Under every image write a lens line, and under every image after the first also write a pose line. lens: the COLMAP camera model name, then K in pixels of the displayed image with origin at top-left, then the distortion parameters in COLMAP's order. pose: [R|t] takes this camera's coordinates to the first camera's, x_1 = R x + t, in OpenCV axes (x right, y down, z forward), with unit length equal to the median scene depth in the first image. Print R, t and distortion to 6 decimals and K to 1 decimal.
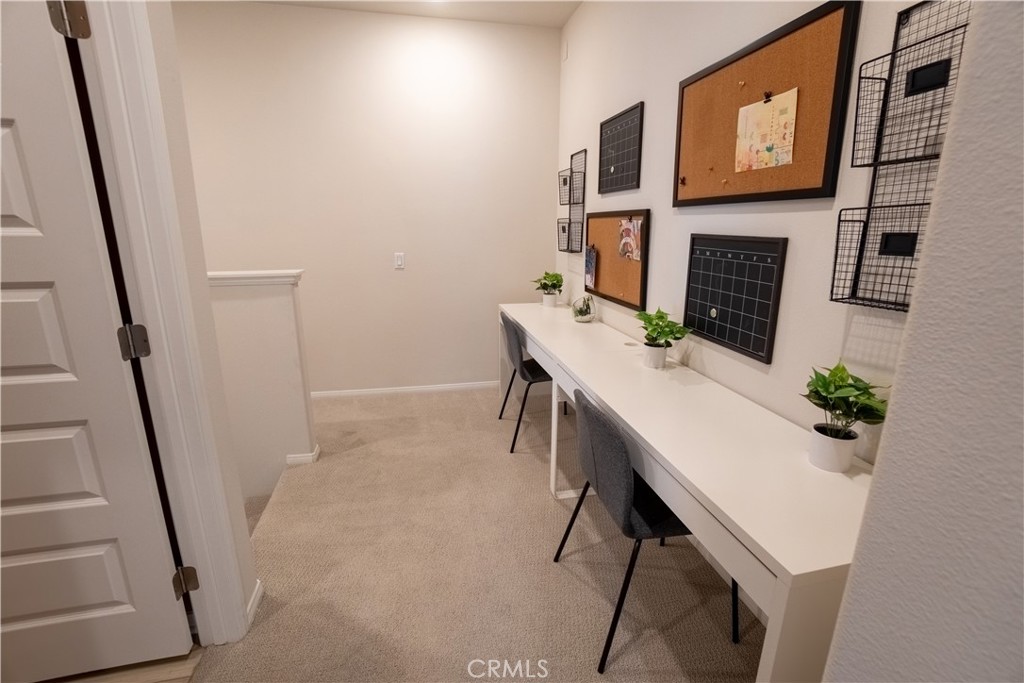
lens RADIAL K [[461.2, 0, 515.7], [0, 461.2, 341.0], [0, 0, 1]] dist [-0.063735, 0.023033]
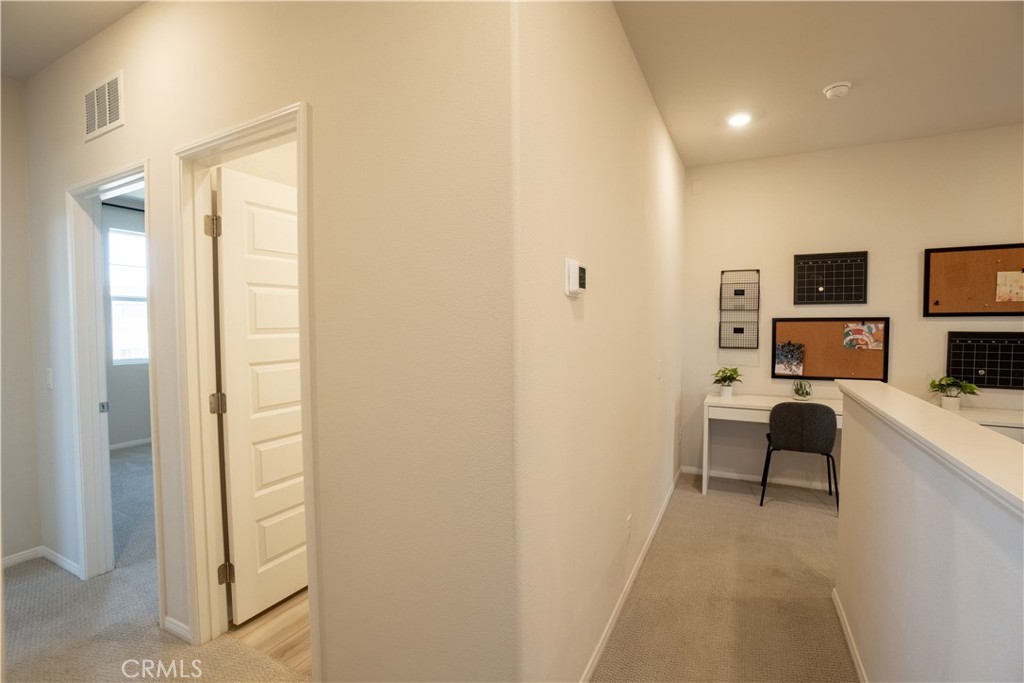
lens RADIAL K [[461.2, 0, 515.7], [0, 461.2, 341.0], [0, 0, 1]] dist [-0.063735, 0.023033]
pose [[0.622231, -0.022132, 0.782521, -1.758789], [0.192419, 0.973257, -0.125479, -0.264315], [-0.758817, 0.228649, 0.609850, 1.061738]]
